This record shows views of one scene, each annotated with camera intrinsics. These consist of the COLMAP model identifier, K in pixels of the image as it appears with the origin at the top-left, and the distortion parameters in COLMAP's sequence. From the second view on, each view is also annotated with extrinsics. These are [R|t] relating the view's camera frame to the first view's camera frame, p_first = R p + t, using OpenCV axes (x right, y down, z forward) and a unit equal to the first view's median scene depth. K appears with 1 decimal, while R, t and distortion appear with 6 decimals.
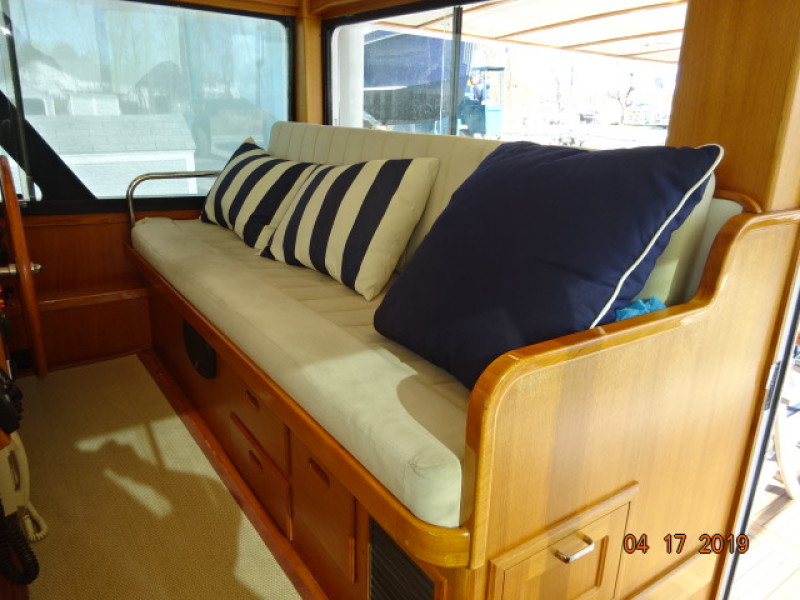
lens RADIAL K [[595.2, 0, 402.7], [0, 595.2, 302.3], [0, 0, 1]] dist [0.003053, 0.004447]
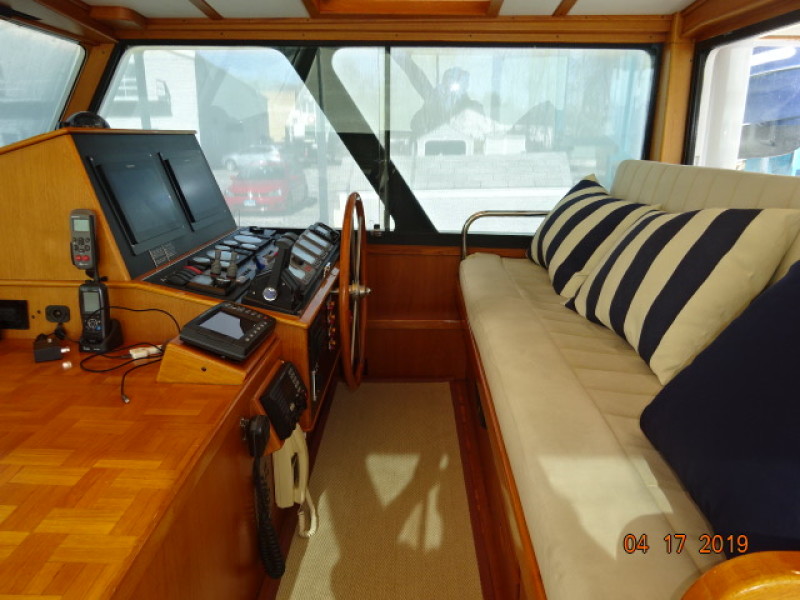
lens RADIAL K [[595.2, 0, 402.7], [0, 595.2, 302.3], [0, 0, 1]] dist [0.003053, 0.004447]
pose [[0.810252, 0.130103, -0.571459, 0.067772], [-0.162247, 0.986735, -0.005397, -0.034556], [0.563177, 0.097090, 0.820613, 0.101966]]
